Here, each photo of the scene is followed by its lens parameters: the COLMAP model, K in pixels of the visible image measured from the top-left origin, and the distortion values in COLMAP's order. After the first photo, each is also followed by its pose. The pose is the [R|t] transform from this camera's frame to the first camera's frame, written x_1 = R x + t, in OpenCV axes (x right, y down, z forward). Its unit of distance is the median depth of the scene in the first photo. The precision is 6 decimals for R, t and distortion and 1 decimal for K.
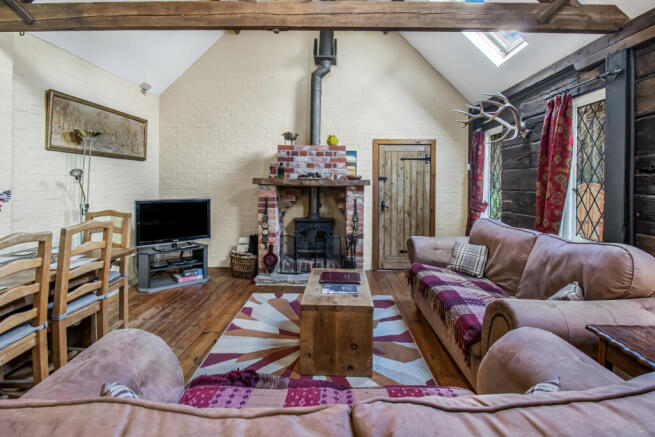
lens RADIAL K [[318.4, 0, 328.8], [0, 318.4, 185.9], [0, 0, 1]] dist [-0.000347, -0.000240]
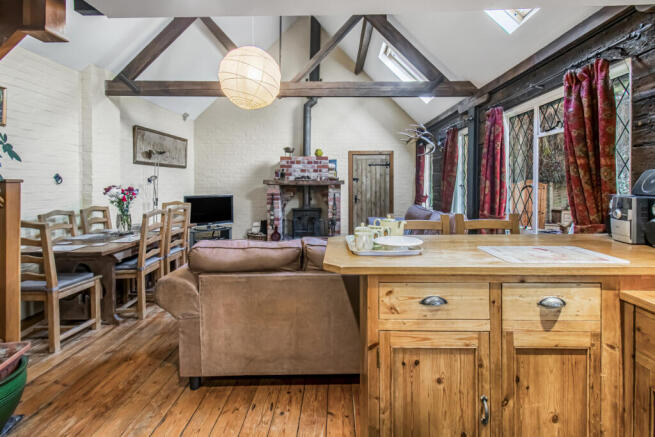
lens RADIAL K [[318.4, 0, 328.8], [0, 318.4, 185.9], [0, 0, 1]] dist [-0.000347, -0.000240]
pose [[0.999949, -0.009744, -0.002702, 0.059422], [0.009749, 0.999951, 0.001686, 0.002795], [0.002686, -0.001712, 0.999995, -0.423321]]
